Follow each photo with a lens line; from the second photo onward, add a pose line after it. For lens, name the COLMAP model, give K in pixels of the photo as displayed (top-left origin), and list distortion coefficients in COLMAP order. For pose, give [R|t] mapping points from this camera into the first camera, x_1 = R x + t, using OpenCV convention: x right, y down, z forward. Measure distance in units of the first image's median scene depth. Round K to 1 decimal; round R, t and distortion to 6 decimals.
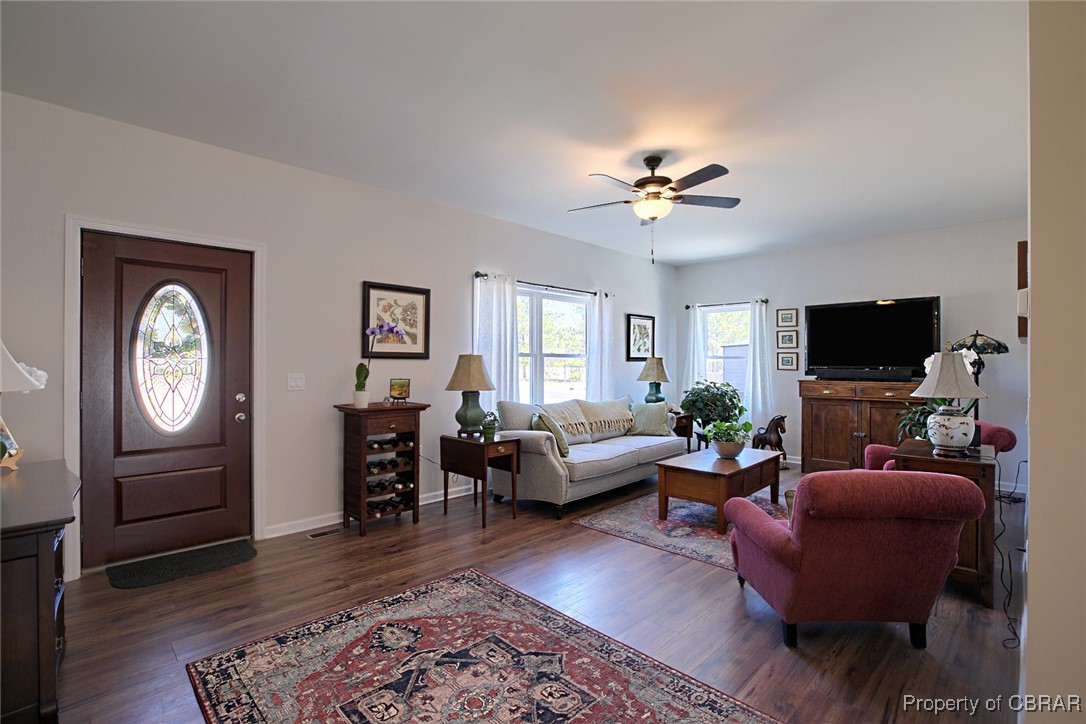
lens RADIAL K [[497.8, 0, 541.1], [0, 497.8, 360.6], [0, 0, 1]] dist [-0.034927, 0.006618]
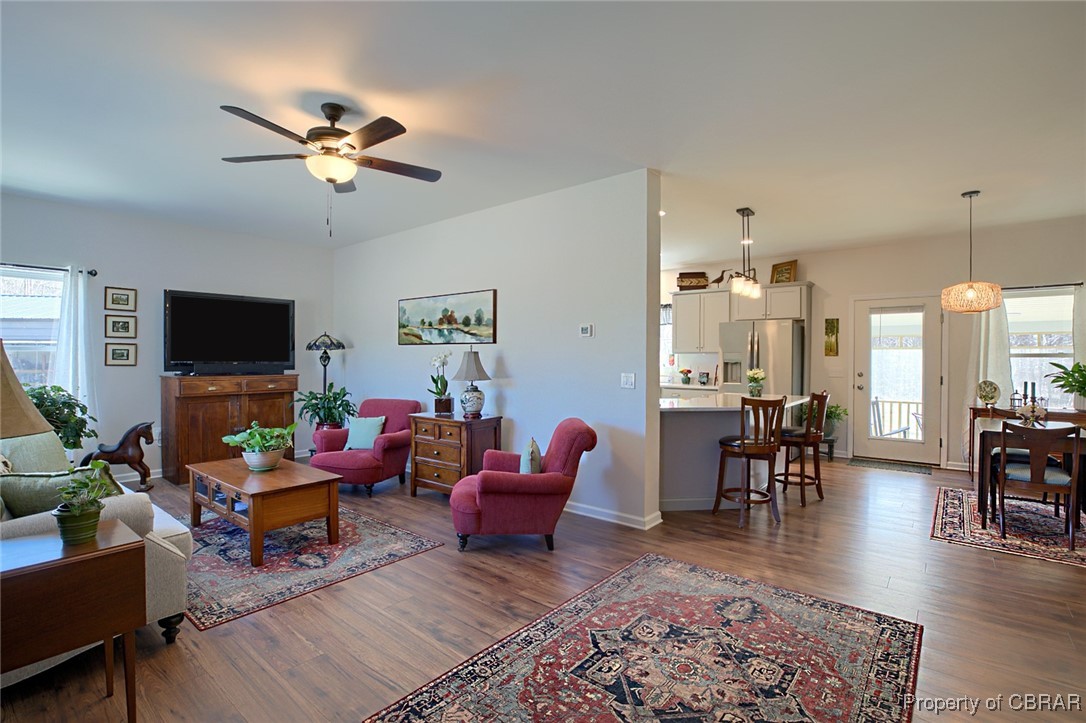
lens RADIAL K [[497.8, 0, 546.6], [0, 497.8, 360.8], [0, 0, 1]] dist [-0.034927, 0.006618]
pose [[-0.101284, -0.008377, 0.994822, -0.562207], [-0.008463, 0.999936, 0.007558, -0.000820], [-0.994822, -0.007654, -0.101349, 0.668253]]
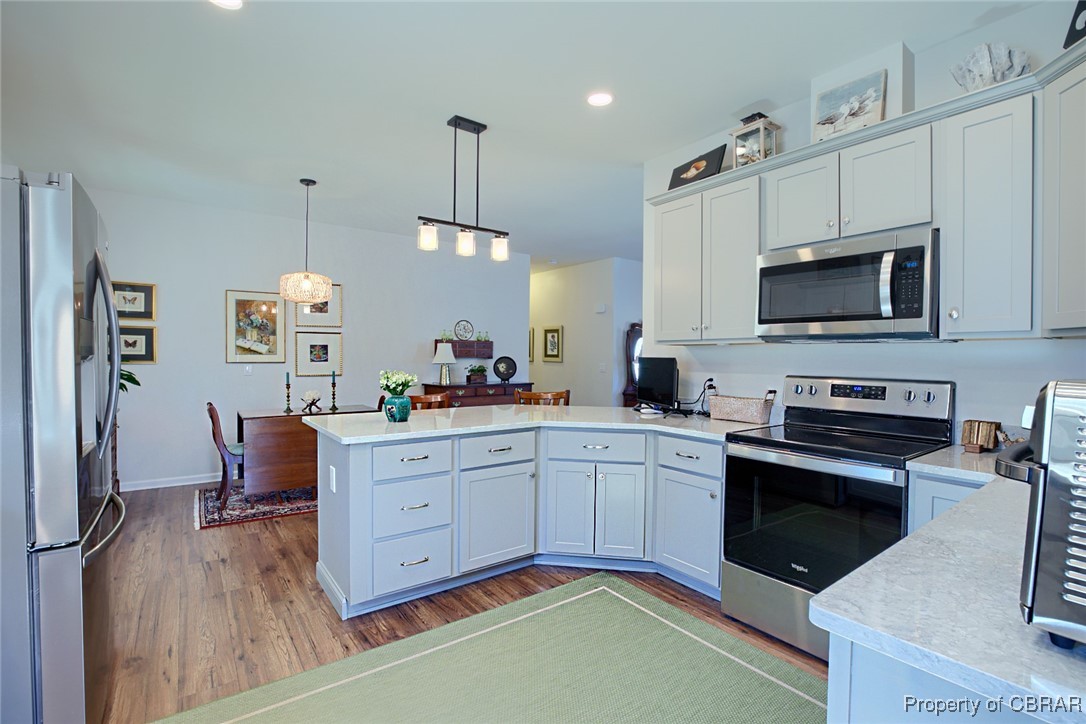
lens RADIAL K [[497.8, 0, 542.7], [0, 497.8, 364.8], [0, 0, 1]] dist [-0.034927, 0.006618]
pose [[-0.147384, 0.013717, -0.988984, 1.394335], [-0.006931, 0.999865, 0.014901, 0.004665], [0.989055, 0.009050, -0.147269, 0.287903]]
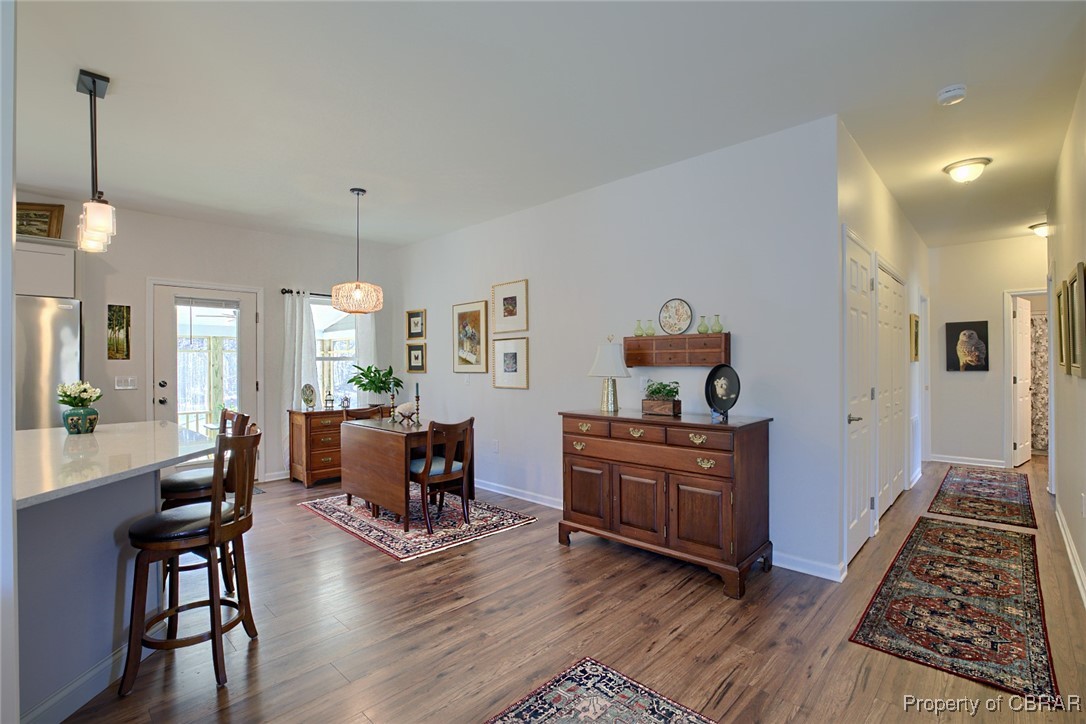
lens RADIAL K [[497.8, 0, 535.0], [0, 497.8, 362.0], [0, 0, 1]] dist [-0.034927, 0.006618]
pose [[-0.999912, 0.003140, -0.012859, 0.050271], [0.003223, 0.999974, -0.006513, 0.004159], [0.012839, -0.006554, -0.999896, 0.689214]]
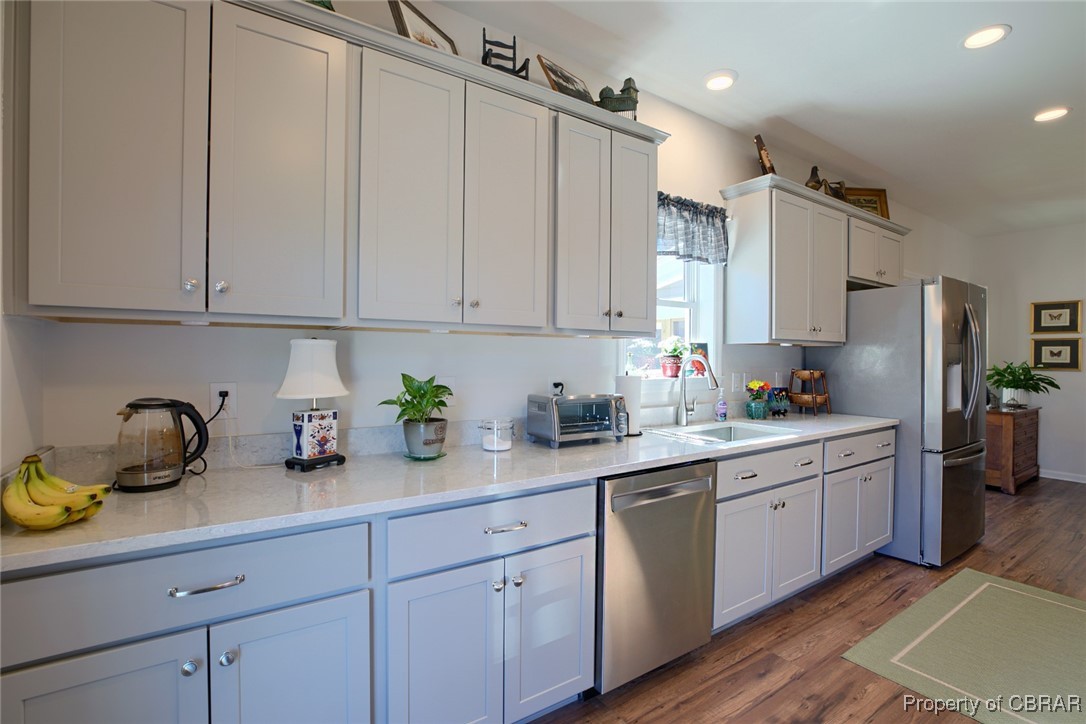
lens RADIAL K [[497.8, 0, 539.8], [0, 497.8, 362.6], [0, 0, 1]] dist [-0.034927, 0.006618]
pose [[-0.982616, -0.005567, 0.185567, 1.558326], [-0.005177, 0.999983, 0.002589, 0.007425], [-0.185578, 0.001584, -0.982628, 0.736502]]
